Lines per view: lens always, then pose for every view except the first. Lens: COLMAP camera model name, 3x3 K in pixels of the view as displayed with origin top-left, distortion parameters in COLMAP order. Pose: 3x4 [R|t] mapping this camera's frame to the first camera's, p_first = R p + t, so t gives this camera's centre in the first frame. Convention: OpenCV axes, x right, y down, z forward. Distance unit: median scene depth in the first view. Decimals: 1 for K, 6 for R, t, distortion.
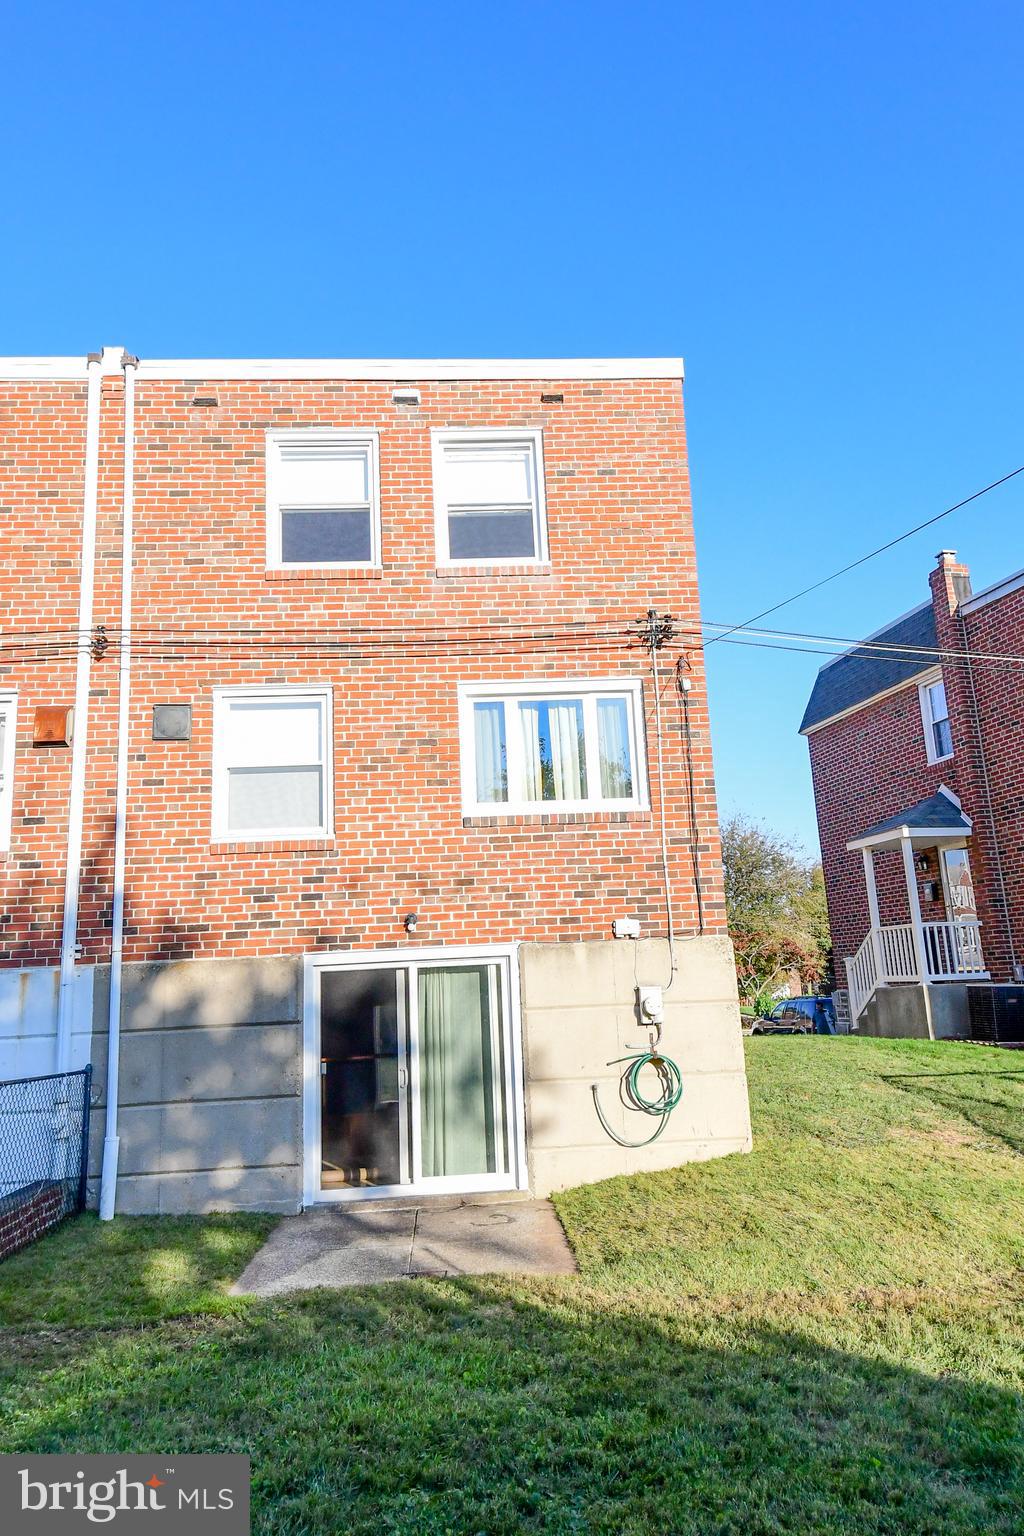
lens RADIAL K [[1036.0, 0, 512.0], [0, 1036.0, 768.0], [0, 0, 1]] dist [0.054959, -0.001762]
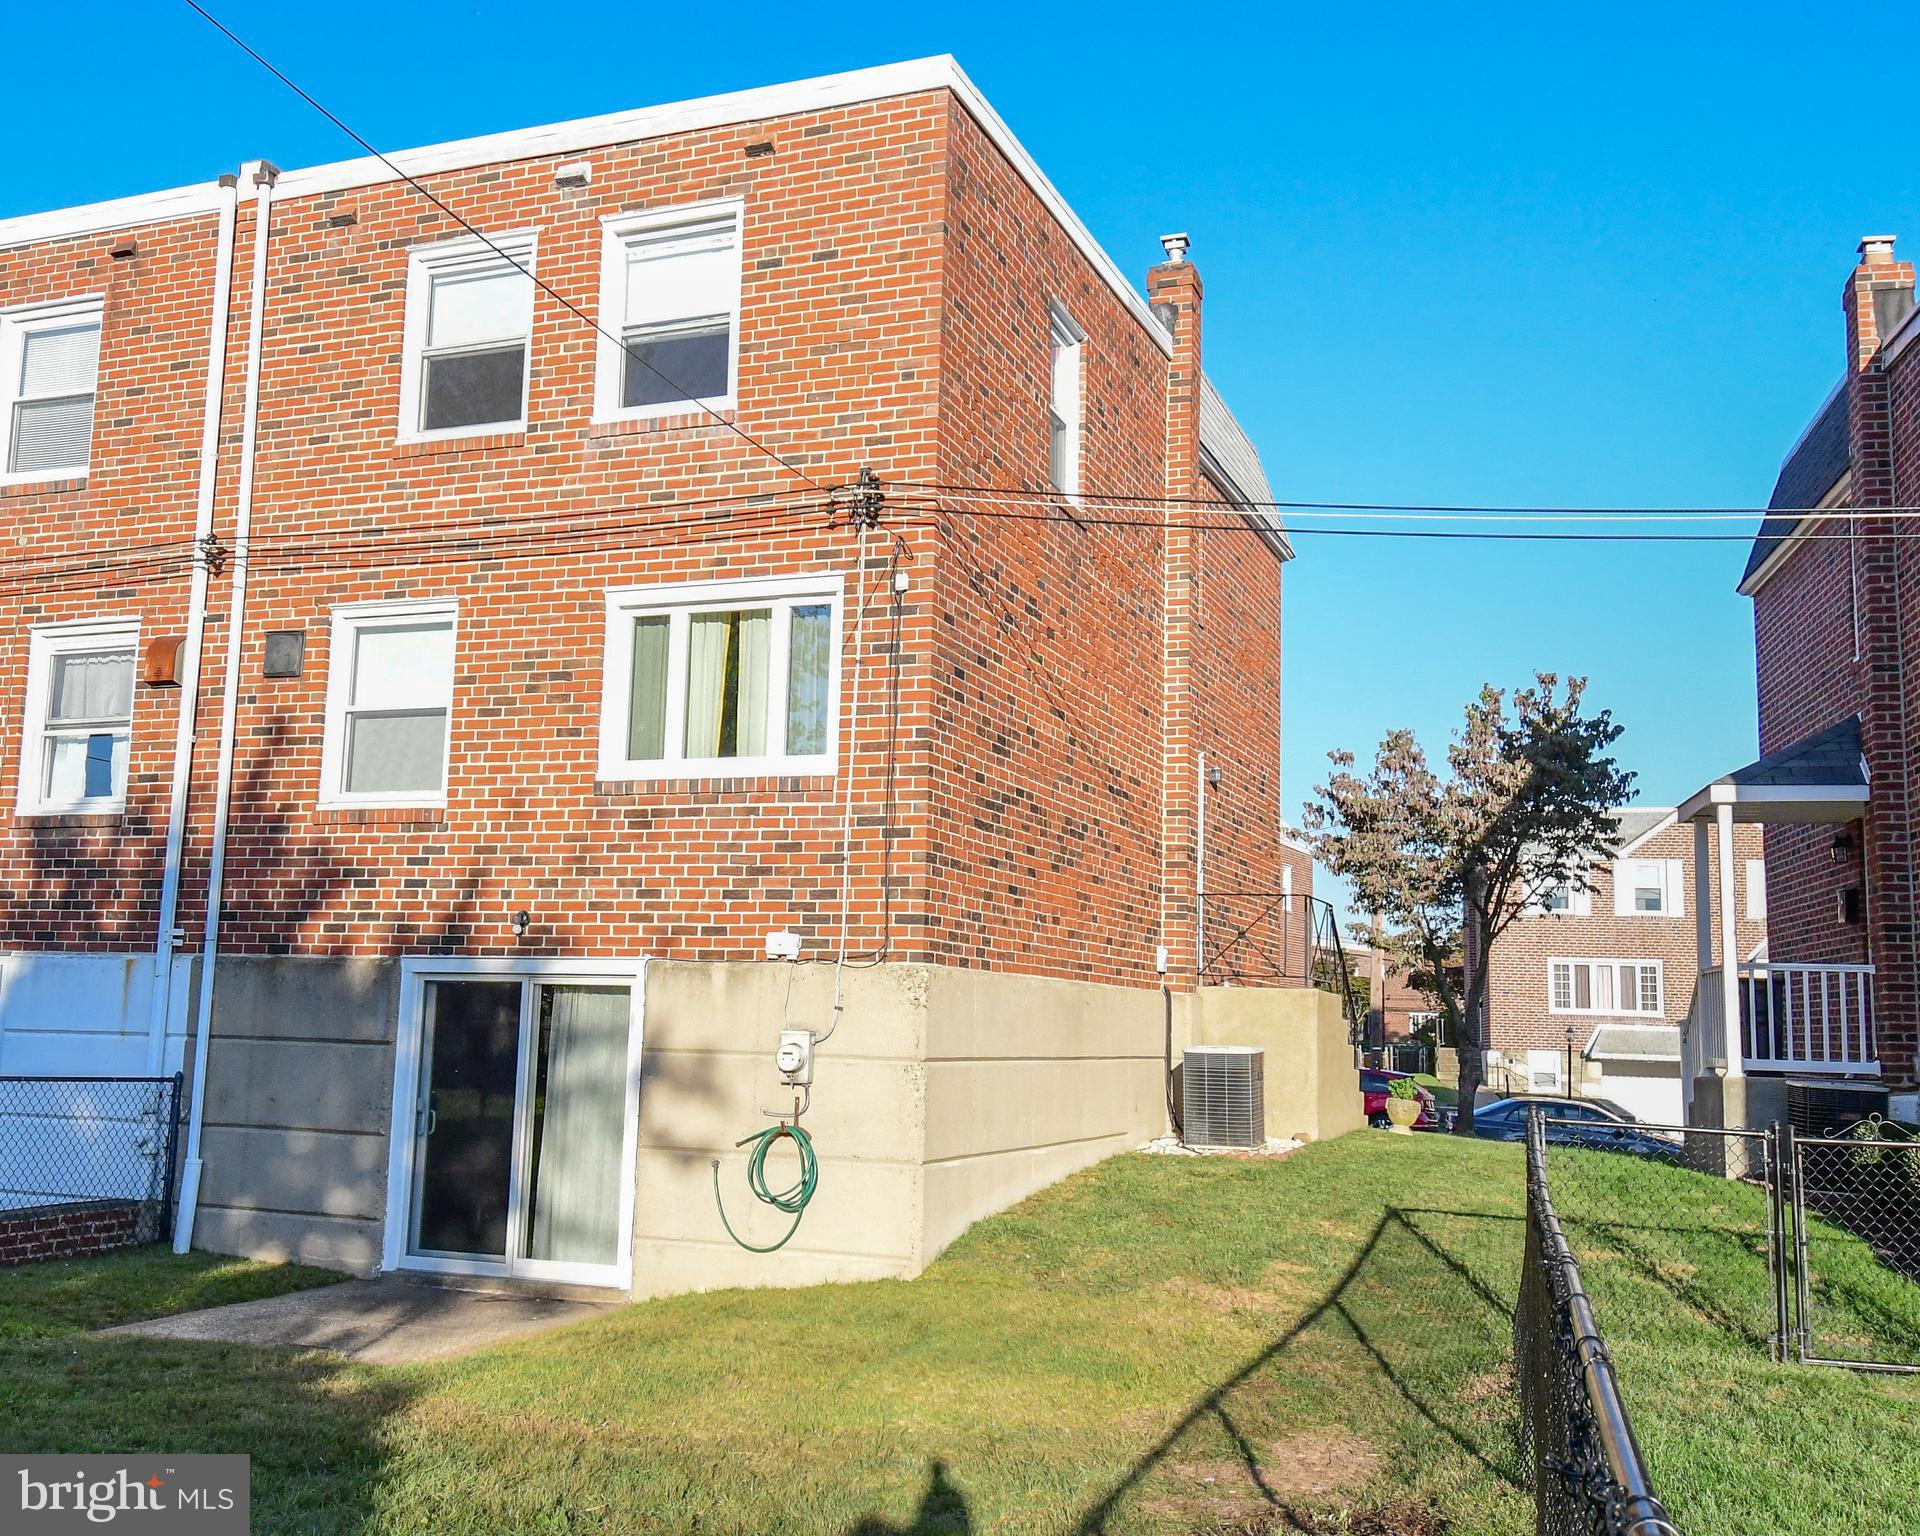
lens RADIAL K [[1856.2, 0, 909.4], [0, 1856.2, 772.6], [0, 0, 1]] dist [0.044252, -0.023651]
pose [[0.901097, 0.013027, -0.433422, 0.684028], [0.021607, 0.996958, 0.074885, -0.048433], [0.433079, -0.076844, 0.898074, -0.058602]]
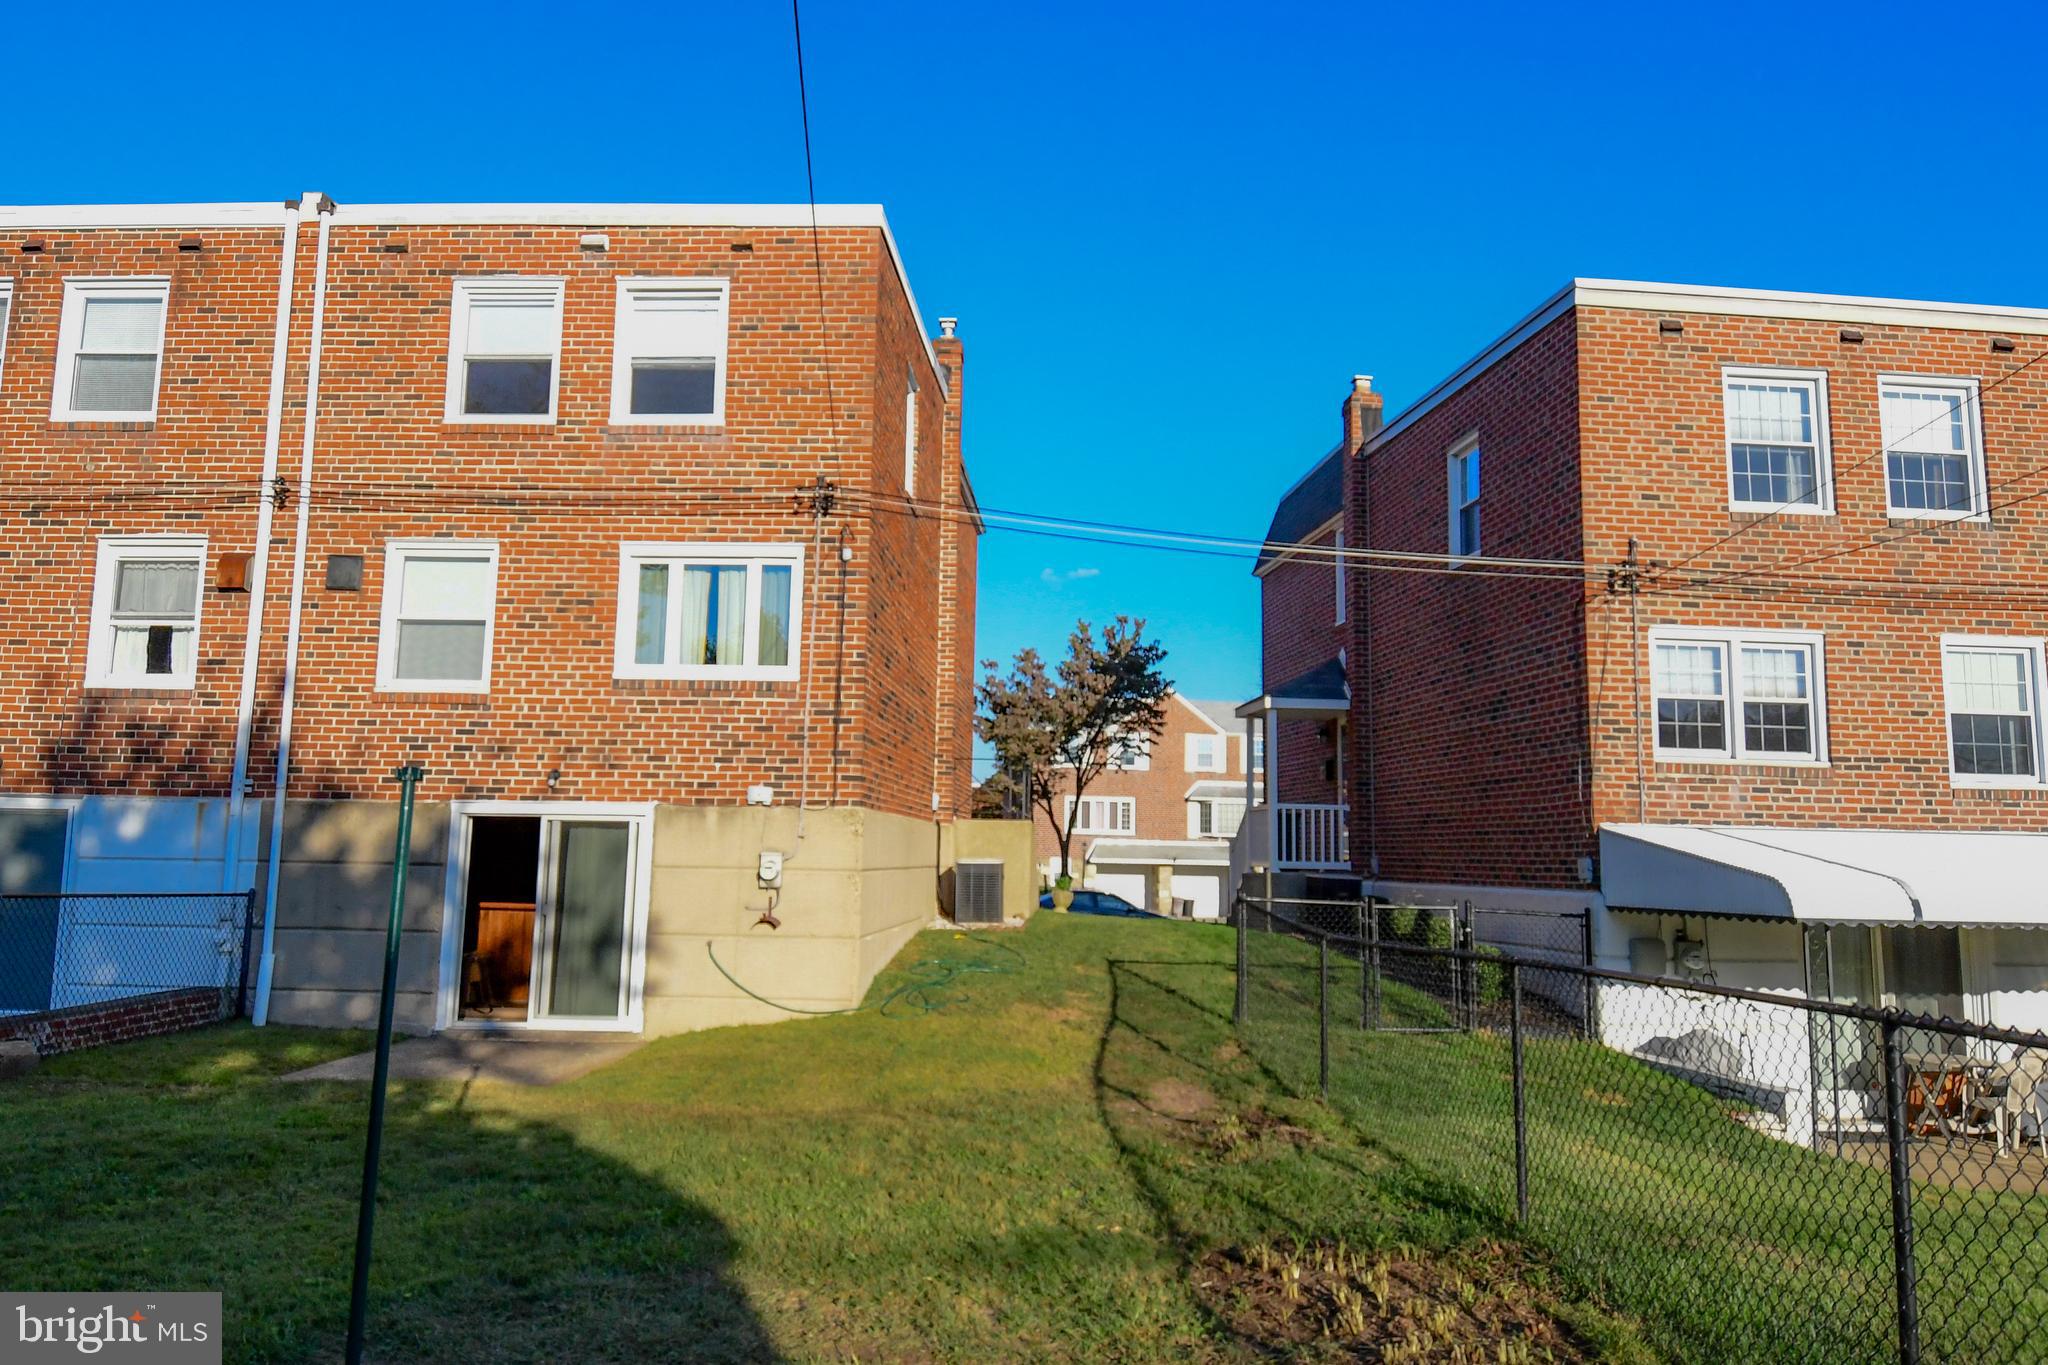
lens RADIAL K [[1364.3, 0, 1024.0], [0, 1364.3, 682.5], [0, 0, 1]] dist [0.040736, -0.044461]
pose [[0.992609, 0.050445, -0.110379, 0.485970], [-0.040568, 0.995118, 0.089967, -0.083085], [0.114379, -0.084825, 0.989809, -0.275548]]
